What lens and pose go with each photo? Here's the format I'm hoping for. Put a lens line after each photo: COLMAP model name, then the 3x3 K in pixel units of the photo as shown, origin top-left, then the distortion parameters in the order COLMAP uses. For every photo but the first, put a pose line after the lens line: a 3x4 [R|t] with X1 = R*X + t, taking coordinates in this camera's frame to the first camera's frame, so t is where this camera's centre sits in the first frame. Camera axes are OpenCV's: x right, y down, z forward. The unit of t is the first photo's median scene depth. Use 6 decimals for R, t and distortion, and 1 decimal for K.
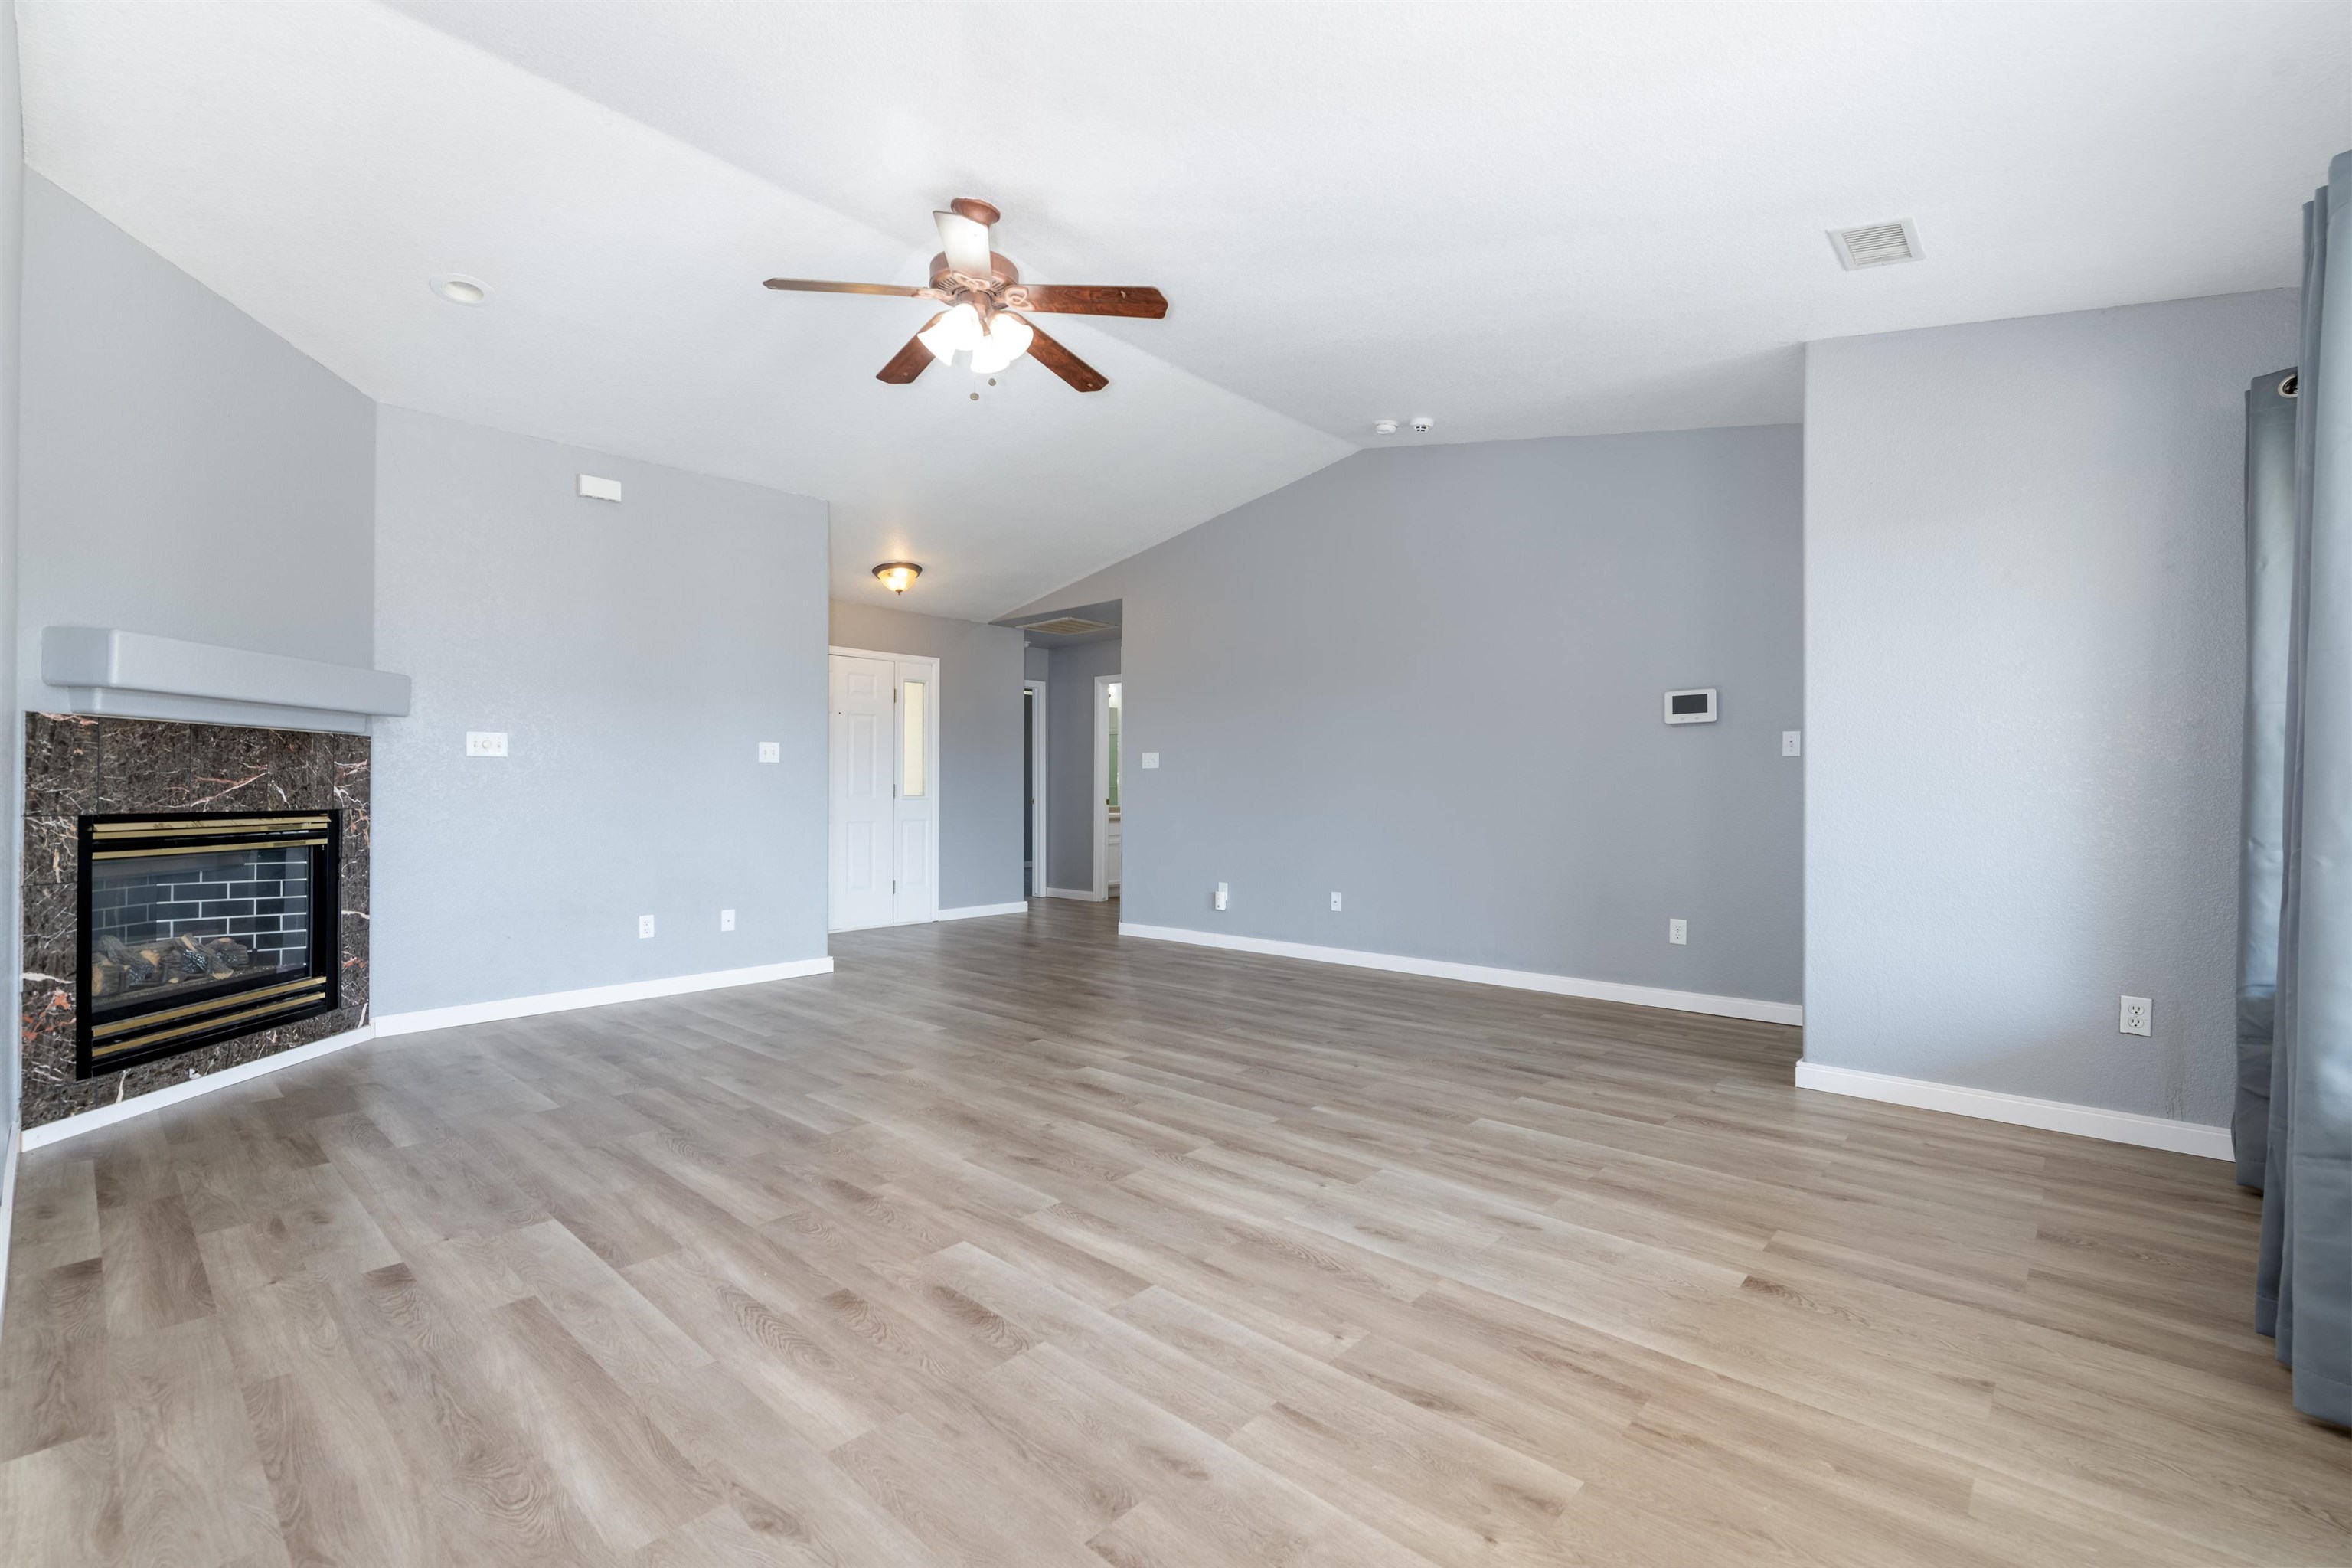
lens RADIAL K [[1012.7, 0, 1160.6], [0, 1012.7, 783.9], [0, 0, 1]] dist [0.004944, -0.002934]
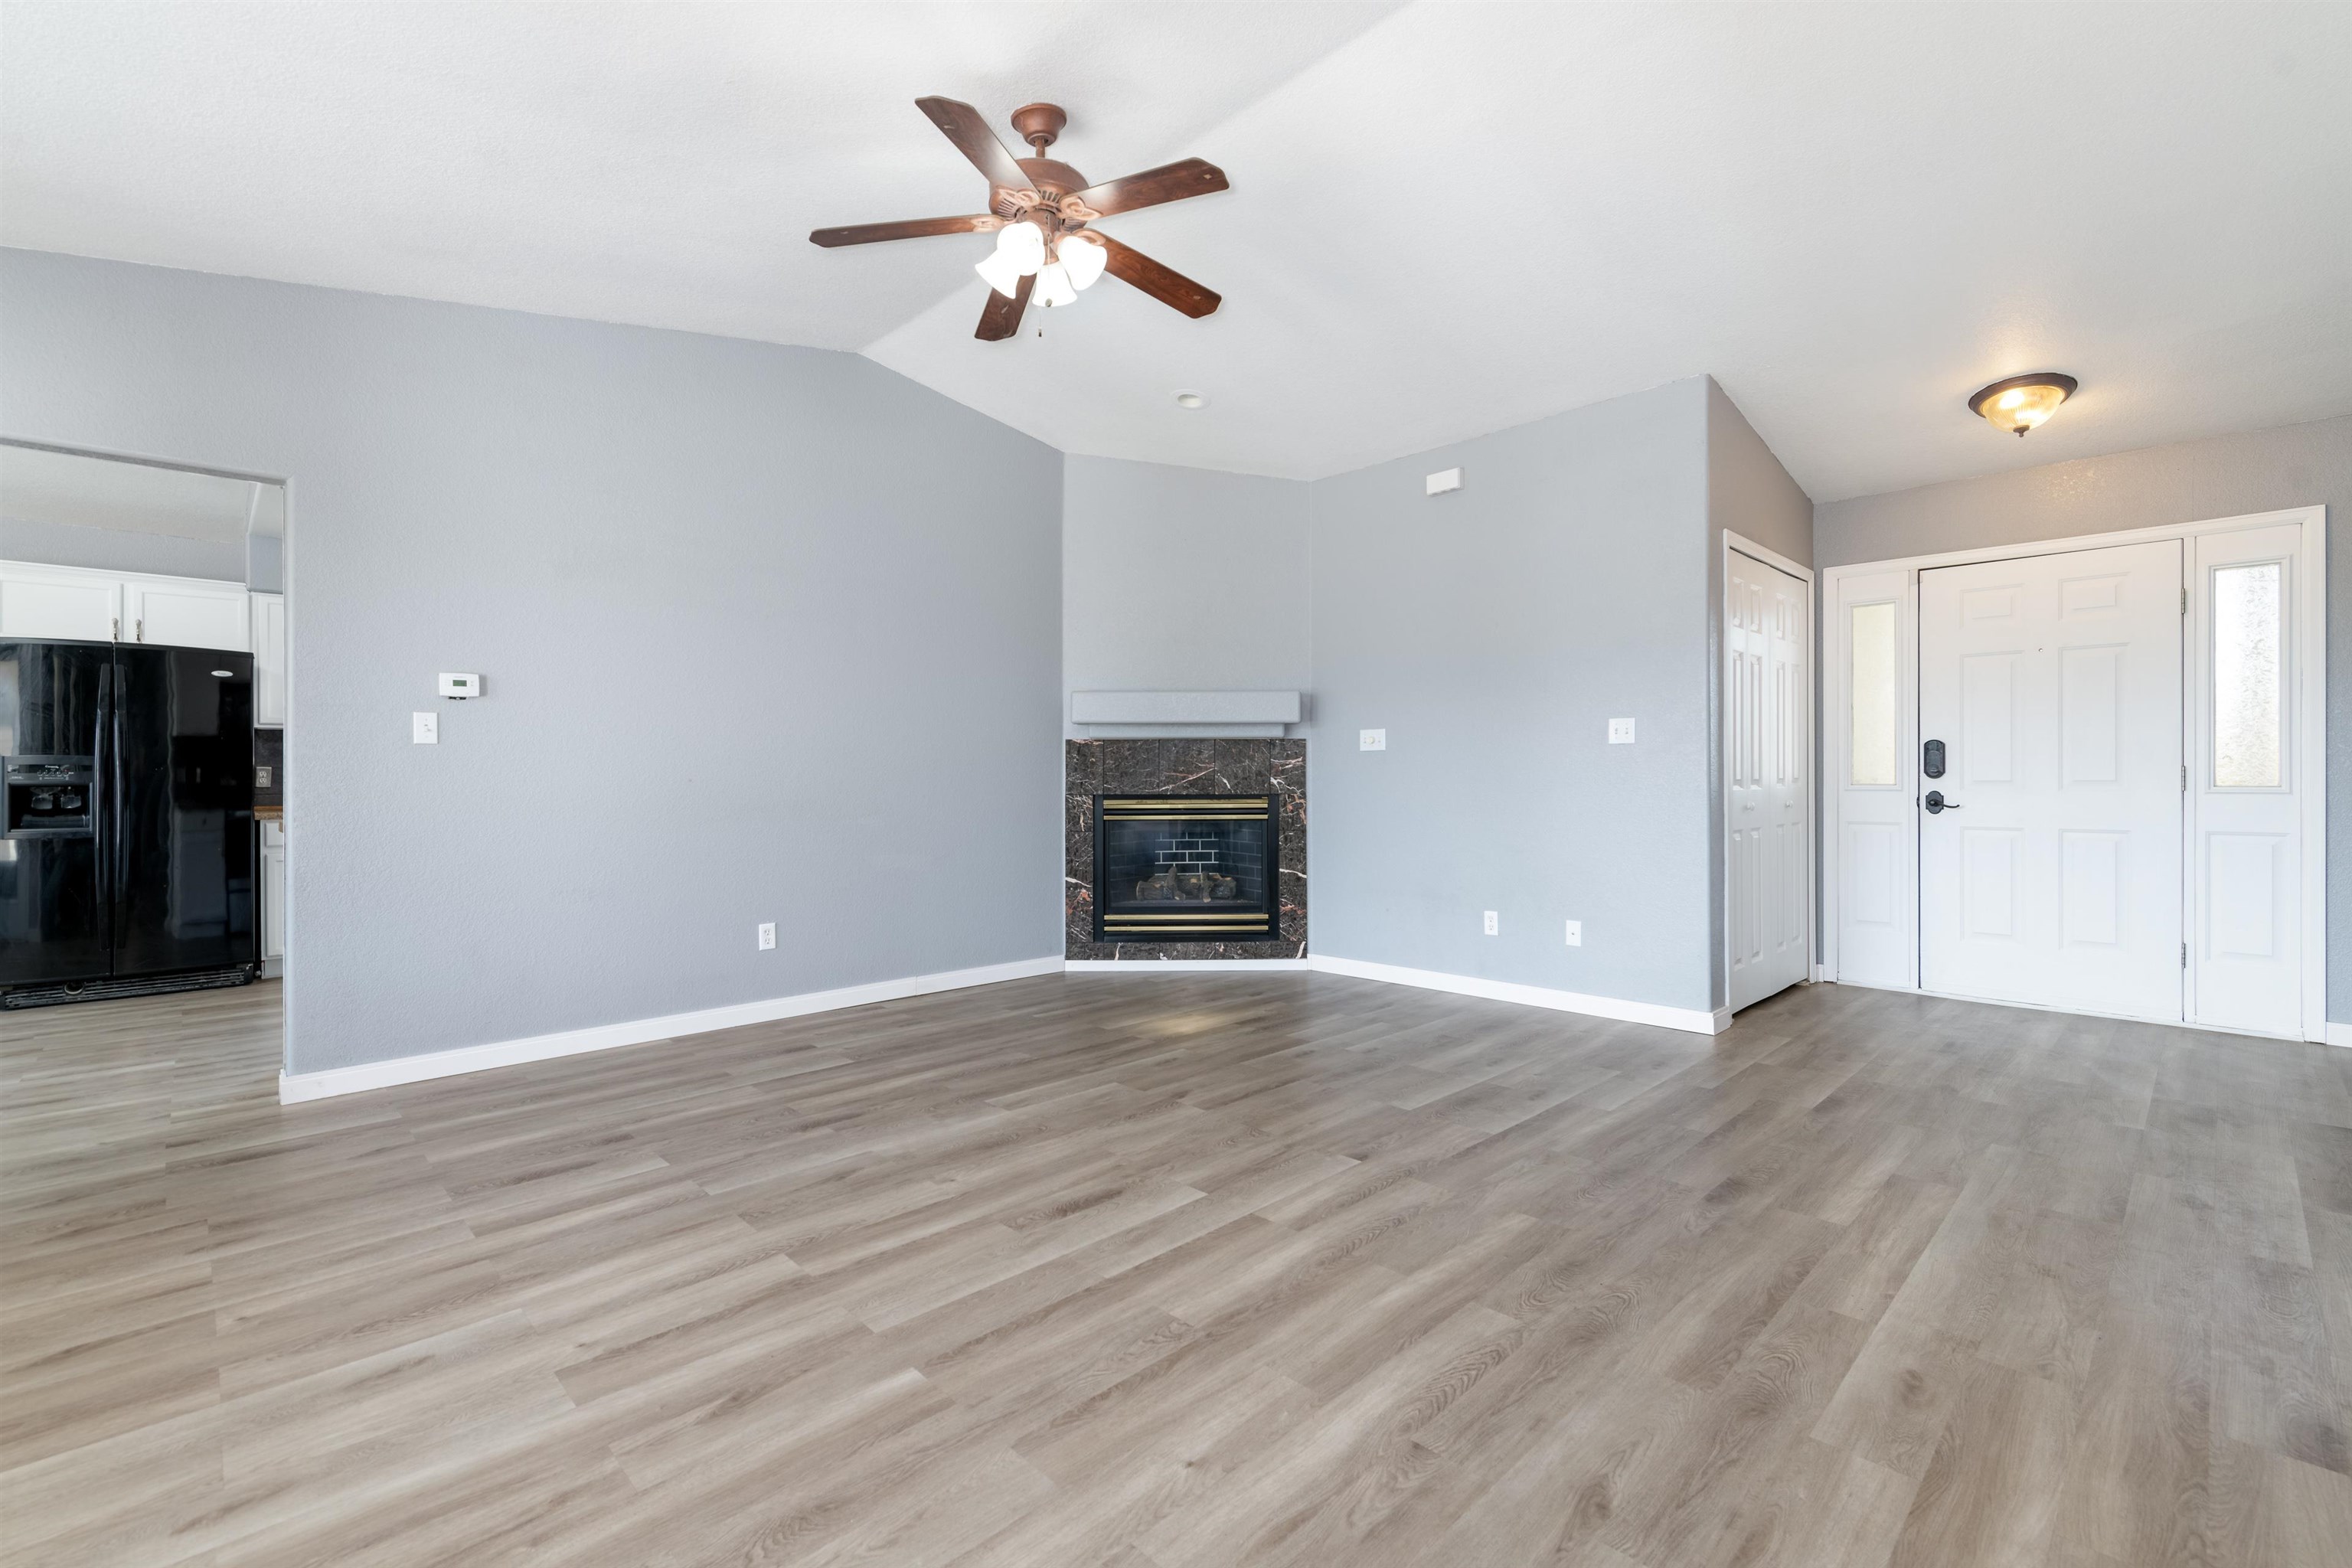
lens RADIAL K [[1012.7, 0, 1207.5], [0, 1012.7, 769.9], [0, 0, 1]] dist [0.004944, -0.002934]
pose [[-0.025108, -0.009505, -0.999640, 0.667134], [0.011015, 0.999891, -0.009784, 0.005895], [0.999624, -0.011256, -0.025001, 1.133726]]
